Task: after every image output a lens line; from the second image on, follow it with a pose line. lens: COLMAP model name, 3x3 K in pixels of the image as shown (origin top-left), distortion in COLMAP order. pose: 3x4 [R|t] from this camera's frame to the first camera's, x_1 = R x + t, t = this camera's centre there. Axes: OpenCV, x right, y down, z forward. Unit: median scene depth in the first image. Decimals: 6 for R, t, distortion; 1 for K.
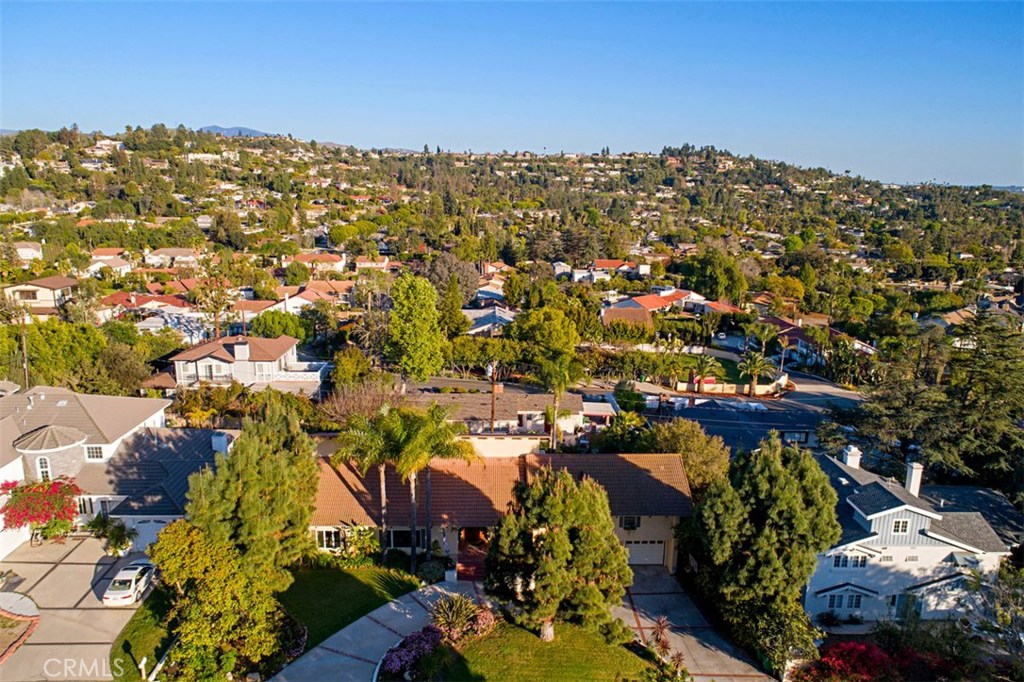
lens RADIAL K [[719.4, 0, 514.1], [0, 719.4, 342.3], [0, 0, 1]] dist [-0.001071, 0.002971]
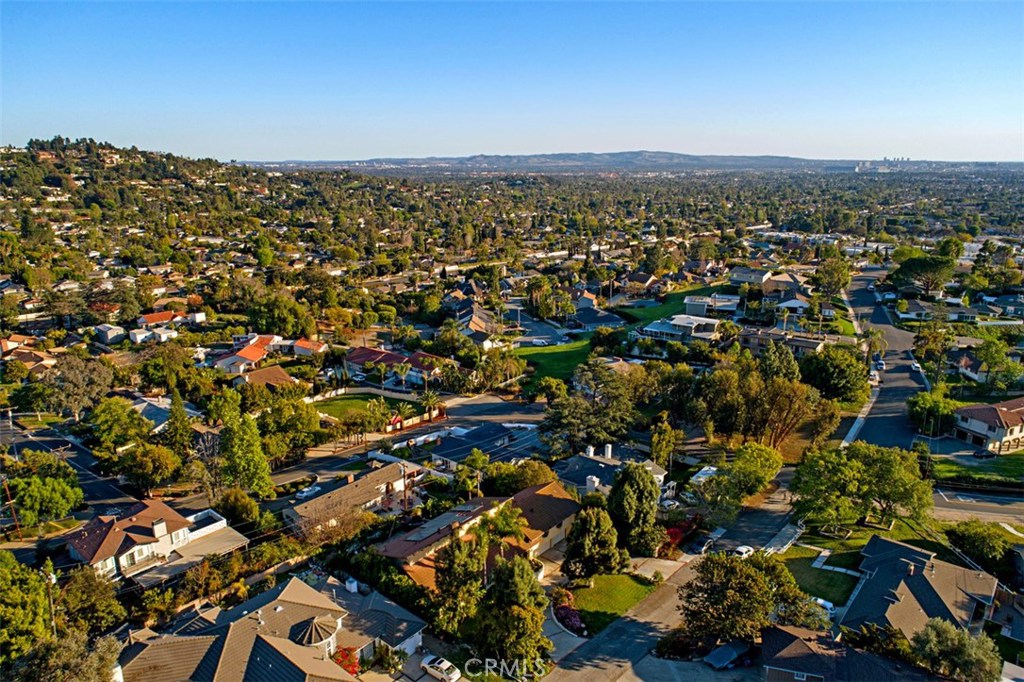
lens RADIAL K [[719.4, 0, 512.3], [0, 719.4, 341.0], [0, 0, 1]] dist [-0.001071, 0.002971]
pose [[0.659340, -0.215570, 0.720278, -0.098213], [0.180075, 0.975409, 0.127087, -0.040606], [-0.729961, 0.045910, 0.681945, -0.021042]]
